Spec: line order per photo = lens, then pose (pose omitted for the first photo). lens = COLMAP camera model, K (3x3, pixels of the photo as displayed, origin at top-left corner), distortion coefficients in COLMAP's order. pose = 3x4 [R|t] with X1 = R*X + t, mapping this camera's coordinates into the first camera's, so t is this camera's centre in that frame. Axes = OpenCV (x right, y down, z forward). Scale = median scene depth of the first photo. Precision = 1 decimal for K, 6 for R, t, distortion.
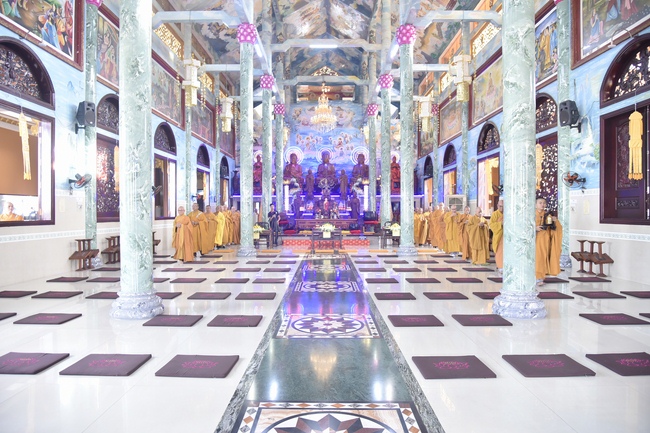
lens RADIAL K [[433.5, 0, 322.8], [0, 433.5, 217.4], [0, 0, 1]] dist [-0.049393, 0.011551]
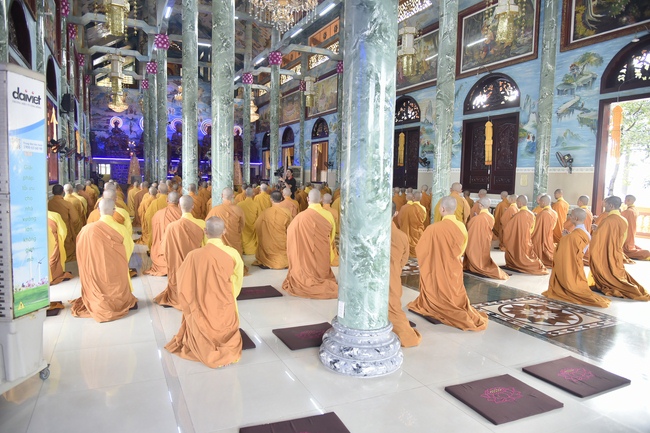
lens RADIAL K [[433.5, 0, 325.0], [0, 433.5, 222.0], [0, 0, 1]] dist [-0.049393, 0.011551]
pose [[0.899112, -0.024020, 0.437060, -0.227022], [-0.019123, 0.995384, 0.094043, -0.004035], [-0.437302, -0.092913, 0.894502, -0.327442]]
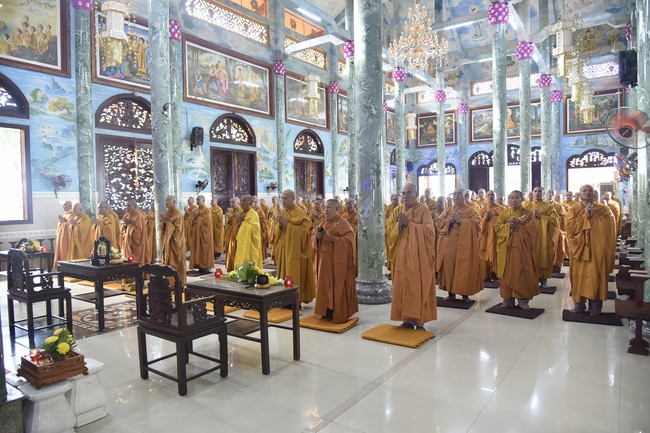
lens RADIAL K [[433.5, 0, 321.8], [0, 433.5, 219.5], [0, 0, 1]] dist [-0.049393, 0.011551]
pose [[-0.818933, -0.004604, 0.573871, -0.295276], [0.027251, 0.998528, 0.046898, -0.016133], [-0.573242, 0.054045, -0.817602, 1.030880]]
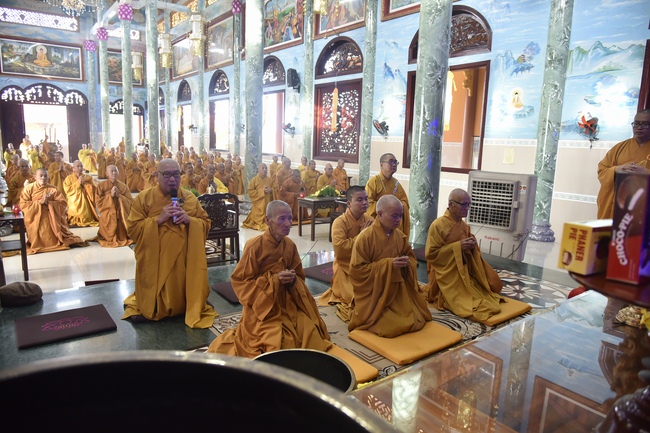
lens RADIAL K [[433.5, 0, 318.0], [0, 433.5, 217.9], [0, 0, 1]] dist [-0.049393, 0.011551]
pose [[-0.799874, 0.082902, -0.594415, 0.130101], [-0.034983, 0.982290, 0.184074, -0.030941], [0.599148, 0.168031, -0.782807, 1.205364]]
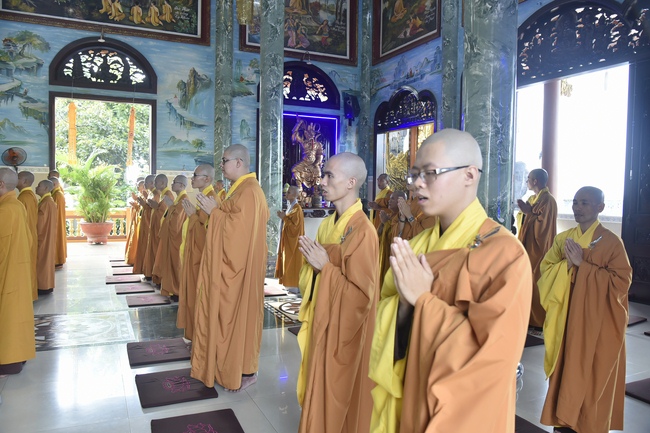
lens RADIAL K [[488.7, 0, 328.4], [0, 488.7, 218.3], [0, 0, 1]] dist [-0.051044, 0.015776]
pose [[-0.426394, -0.054784, 0.902877, -0.299433], [-0.008813, 0.998368, 0.056416, -0.005155], [-0.904495, 0.016098, -0.426181, -0.038800]]
